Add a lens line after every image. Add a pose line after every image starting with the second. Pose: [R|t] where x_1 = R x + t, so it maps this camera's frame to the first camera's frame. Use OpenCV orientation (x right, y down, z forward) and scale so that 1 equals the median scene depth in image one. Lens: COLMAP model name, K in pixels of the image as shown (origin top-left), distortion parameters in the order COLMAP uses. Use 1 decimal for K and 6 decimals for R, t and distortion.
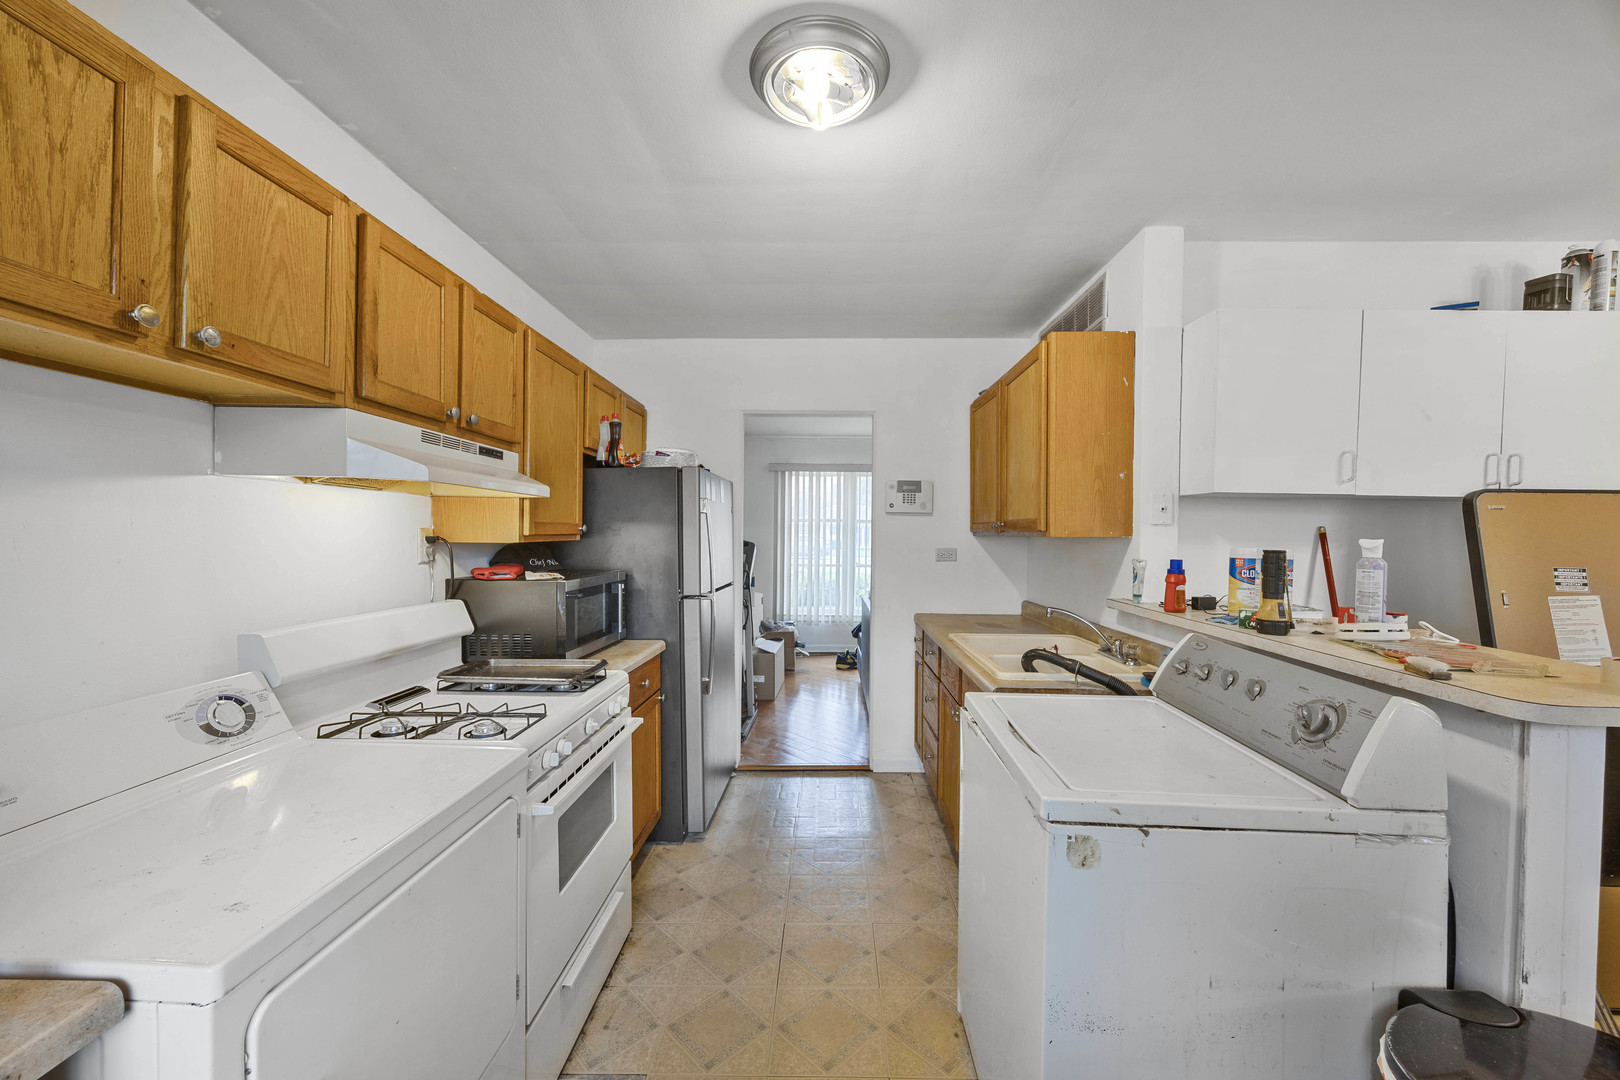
lens RADIAL K [[622.7, 0, 810.0], [0, 622.7, 540.0], [0, 0, 1]] dist [-0.000235, 0.000357]
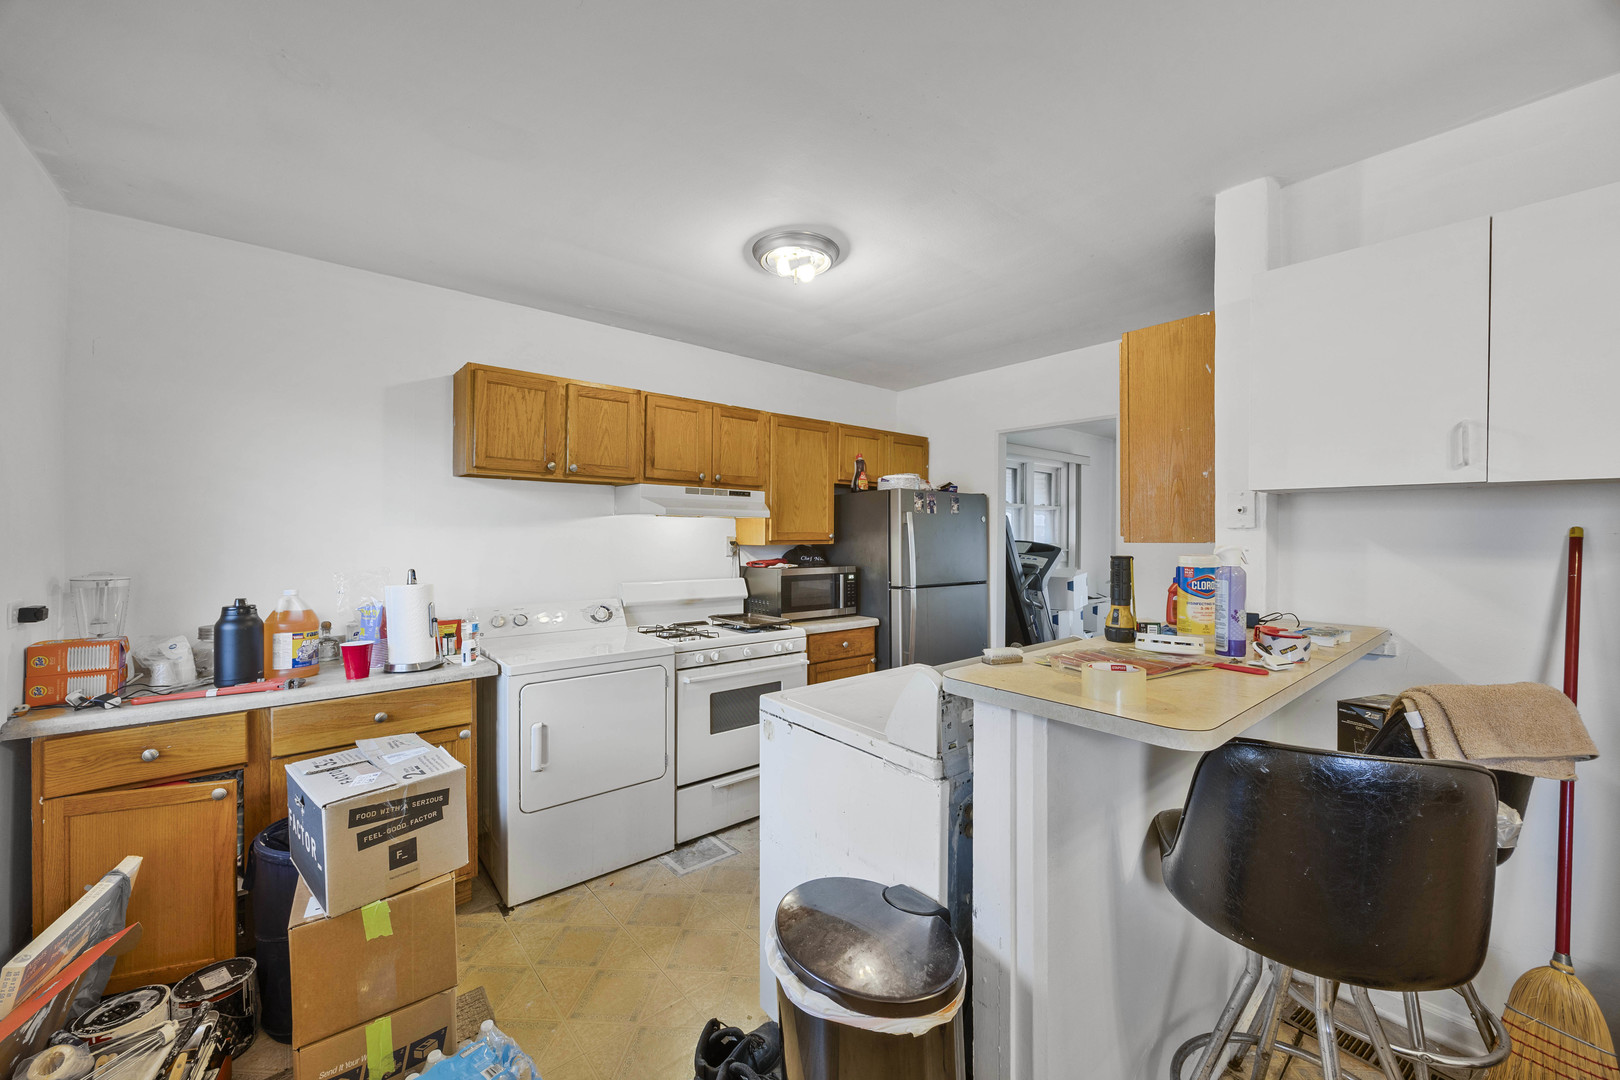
lens RADIAL K [[622.7, 0, 810.0], [0, 622.7, 540.0], [0, 0, 1]] dist [-0.000235, 0.000357]
pose [[0.666810, 0.000052, -0.745227, 0.881770], [-0.004635, 0.999981, -0.004077, -0.002991], [0.745213, 0.006173, 0.666798, -0.020765]]
